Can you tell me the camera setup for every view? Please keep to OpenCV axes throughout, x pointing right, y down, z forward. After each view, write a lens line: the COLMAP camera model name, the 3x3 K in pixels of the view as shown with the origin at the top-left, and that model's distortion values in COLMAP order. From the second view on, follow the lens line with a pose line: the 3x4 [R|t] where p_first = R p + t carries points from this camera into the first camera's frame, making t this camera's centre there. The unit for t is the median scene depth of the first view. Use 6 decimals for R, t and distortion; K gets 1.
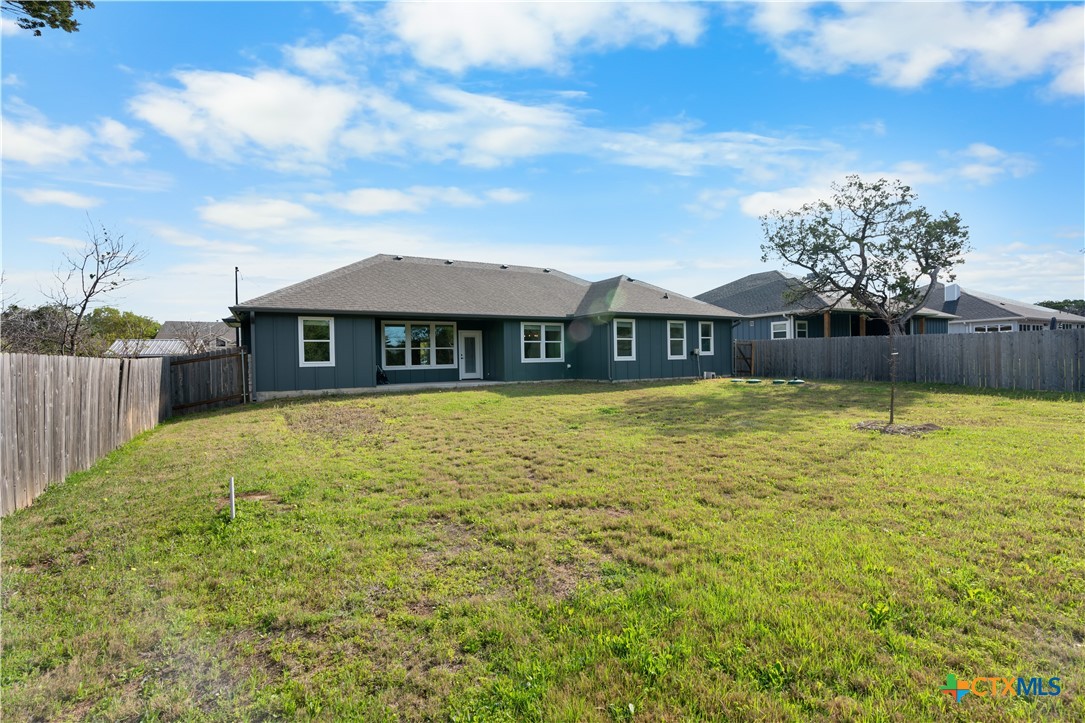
lens RADIAL K [[487.4, 0, 541.8], [0, 487.4, 362.7], [0, 0, 1]] dist [-0.015681, 0.006410]
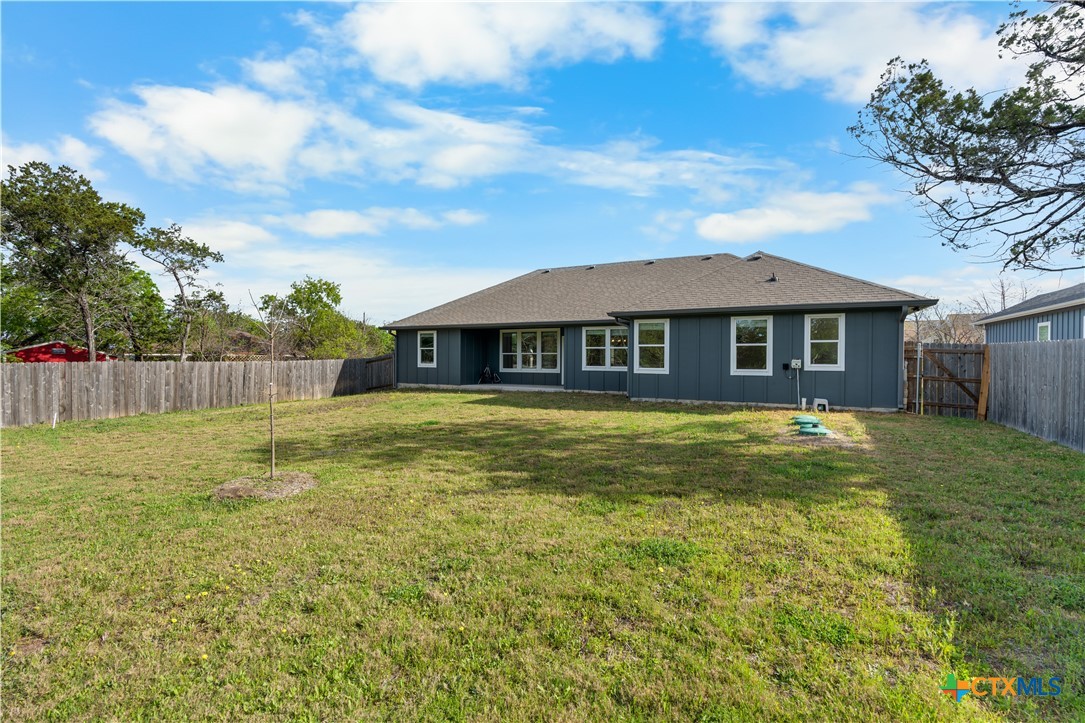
lens RADIAL K [[489.9, 0, 538.3], [0, 489.9, 355.9], [0, 0, 1]] dist [-0.014405, 0.005569]
pose [[0.541413, 0.018152, -0.840561, 0.689002], [-0.020578, 0.999754, 0.008335, -0.033132], [0.840505, 0.012784, 0.541653, 0.408347]]
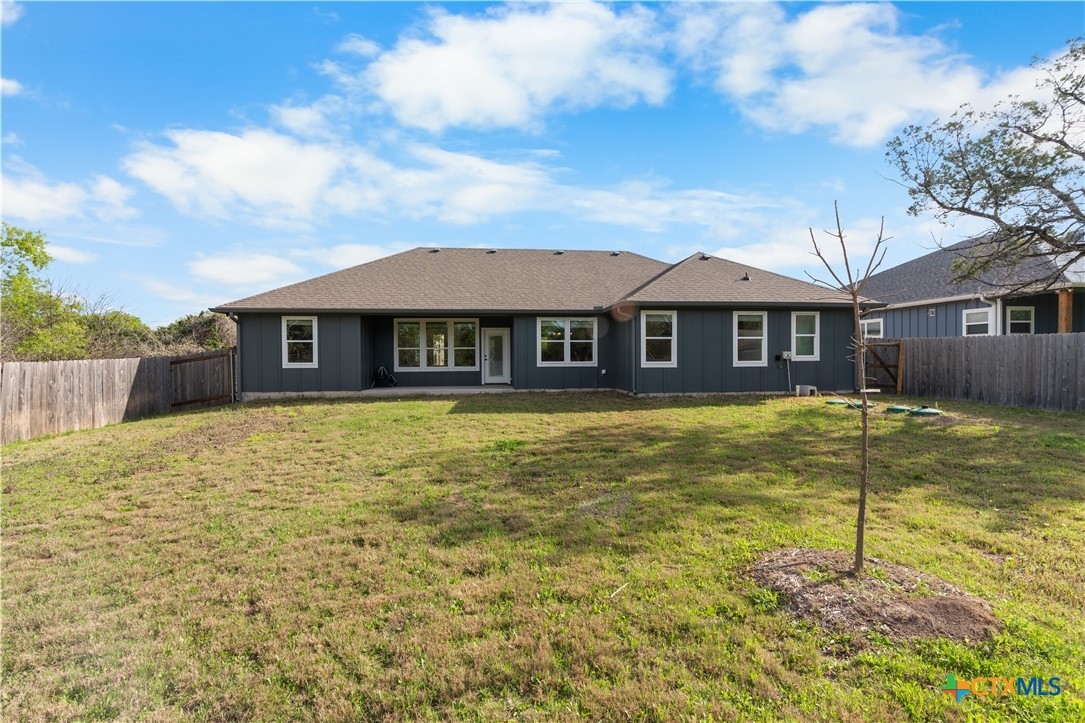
lens RADIAL K [[487.4, 0, 541.8], [0, 487.4, 362.7], [0, 0, 1]] dist [-0.015681, 0.006410]
pose [[0.918015, 0.018754, -0.396101, 0.284876], [-0.014514, 0.999801, 0.013699, -0.017726], [0.396279, -0.006827, 0.918105, 0.241822]]
